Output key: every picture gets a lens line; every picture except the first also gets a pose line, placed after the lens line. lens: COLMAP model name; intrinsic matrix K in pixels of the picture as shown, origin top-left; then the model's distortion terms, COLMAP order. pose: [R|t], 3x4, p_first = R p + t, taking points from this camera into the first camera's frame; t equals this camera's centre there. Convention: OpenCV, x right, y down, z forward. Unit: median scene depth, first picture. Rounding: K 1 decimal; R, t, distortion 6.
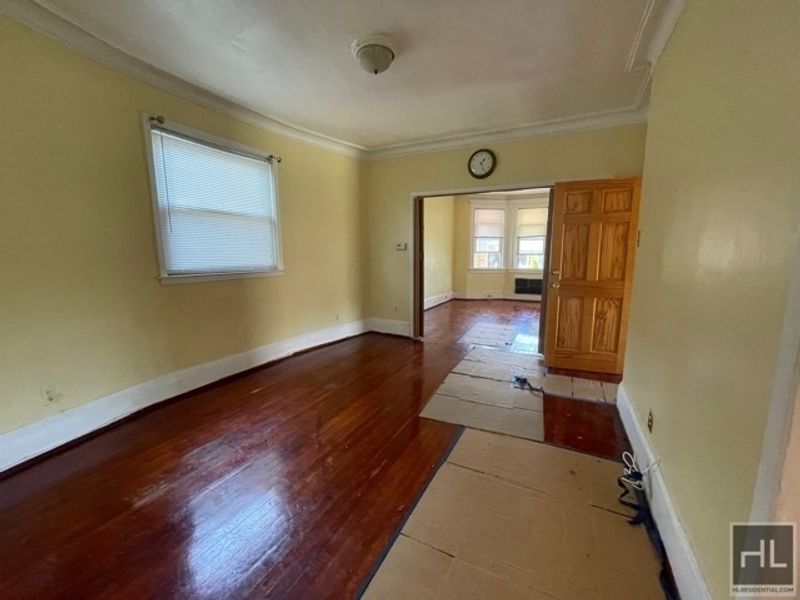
lens RADIAL K [[327.5, 0, 400.5], [0, 327.5, 300.7], [0, 0, 1]] dist [0.000243, -0.000569]
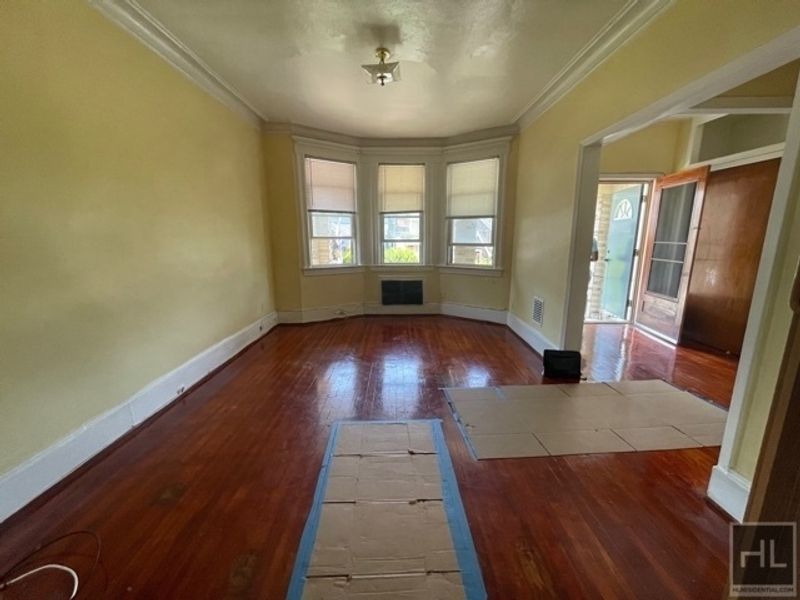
lens RADIAL K [[327.5, 0, 397.1], [0, 327.5, 297.5], [0, 0, 1]] dist [0.000243, -0.000569]
pose [[0.890455, -0.086262, 0.446822, 0.228298], [0.070187, 0.996154, 0.052440, -0.151061], [-0.449627, -0.015334, 0.893085, 0.993294]]
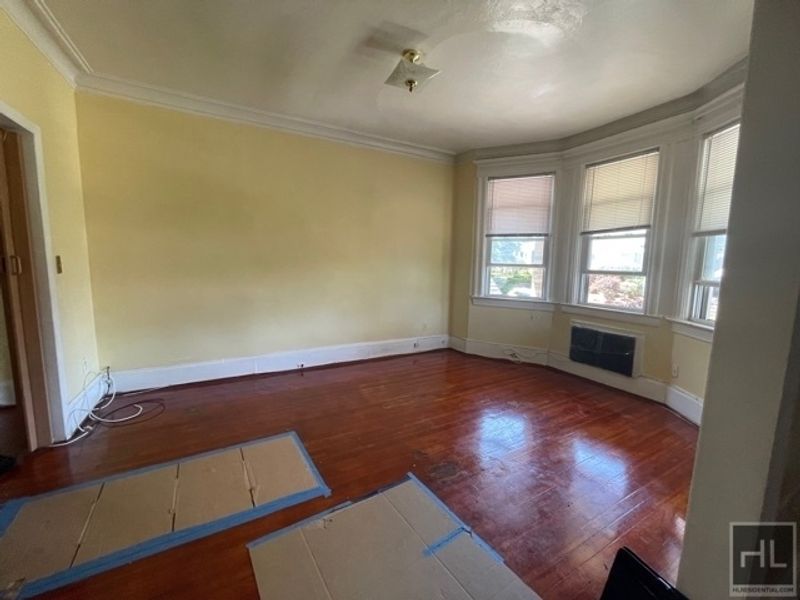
lens RADIAL K [[327.5, 0, 402.3], [0, 327.5, 298.9], [0, 0, 1]] dist [0.000243, -0.000569]
pose [[0.823085, 0.081420, -0.562052, 0.916804], [-0.095532, 0.995417, 0.004298, -0.191237], [0.559826, 0.050157, 0.827091, 1.142841]]
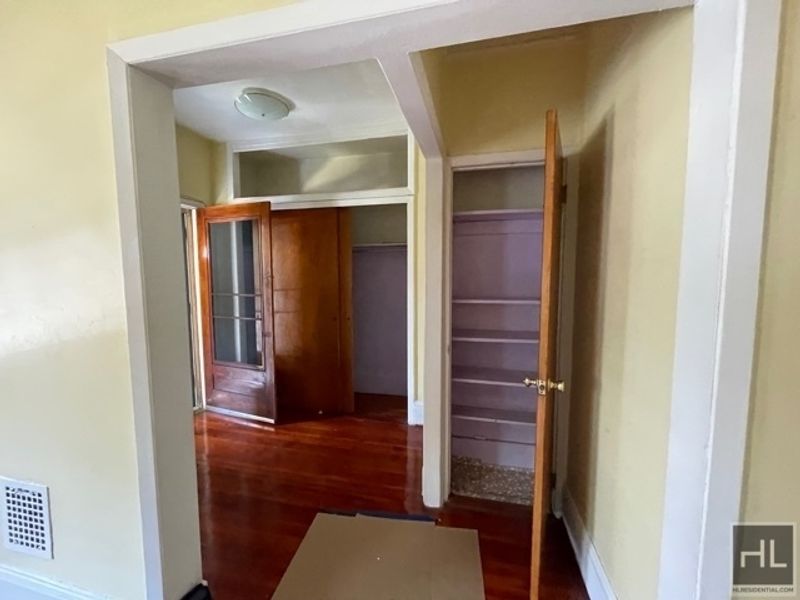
lens RADIAL K [[327.5, 0, 403.0], [0, 327.5, 292.9], [0, 0, 1]] dist [0.000243, -0.000569]
pose [[-0.249951, -0.067372, 0.965912, 0.629399], [0.152723, 0.982346, 0.108039, -0.240138], [-0.956138, 0.174521, -0.235249, 1.346301]]
